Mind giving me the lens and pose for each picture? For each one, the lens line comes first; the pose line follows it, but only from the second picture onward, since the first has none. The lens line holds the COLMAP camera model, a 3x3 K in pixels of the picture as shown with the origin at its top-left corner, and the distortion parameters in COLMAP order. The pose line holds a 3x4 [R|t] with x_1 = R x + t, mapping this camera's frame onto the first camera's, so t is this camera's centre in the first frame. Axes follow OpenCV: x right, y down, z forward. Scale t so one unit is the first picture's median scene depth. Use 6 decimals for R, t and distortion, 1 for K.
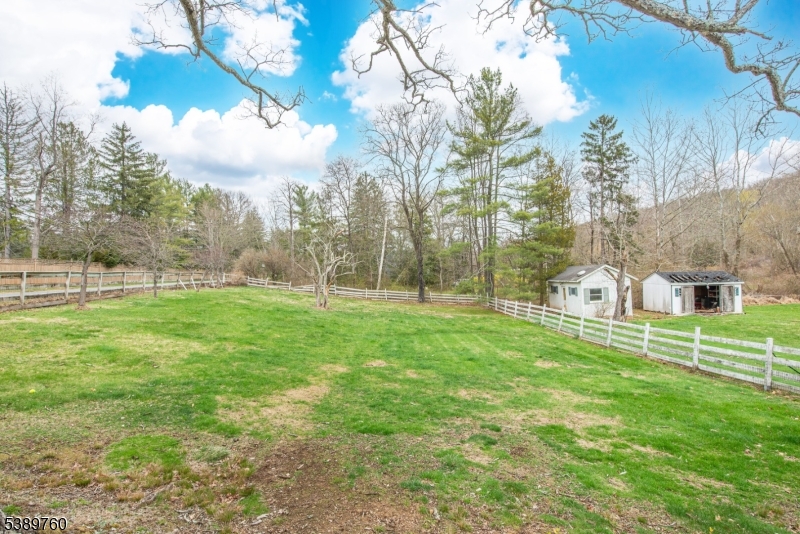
lens RADIAL K [[326.6, 0, 382.8], [0, 326.6, 270.3], [0, 0, 1]] dist [0.005677, -0.000007]
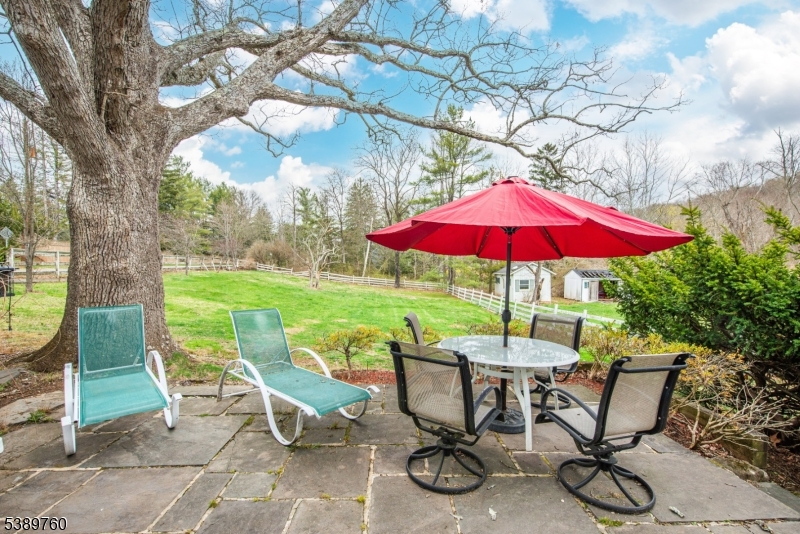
lens RADIAL K [[322.4, 0, 402.6], [0, 322.4, 271.3], [0, 0, 1]] dist [0.001420, 0.000059]
pose [[0.999004, 0.032370, 0.030708, 0.103615], [-0.033134, 0.999146, 0.024705, 0.003923], [-0.029882, -0.025698, 0.999223, -0.245665]]
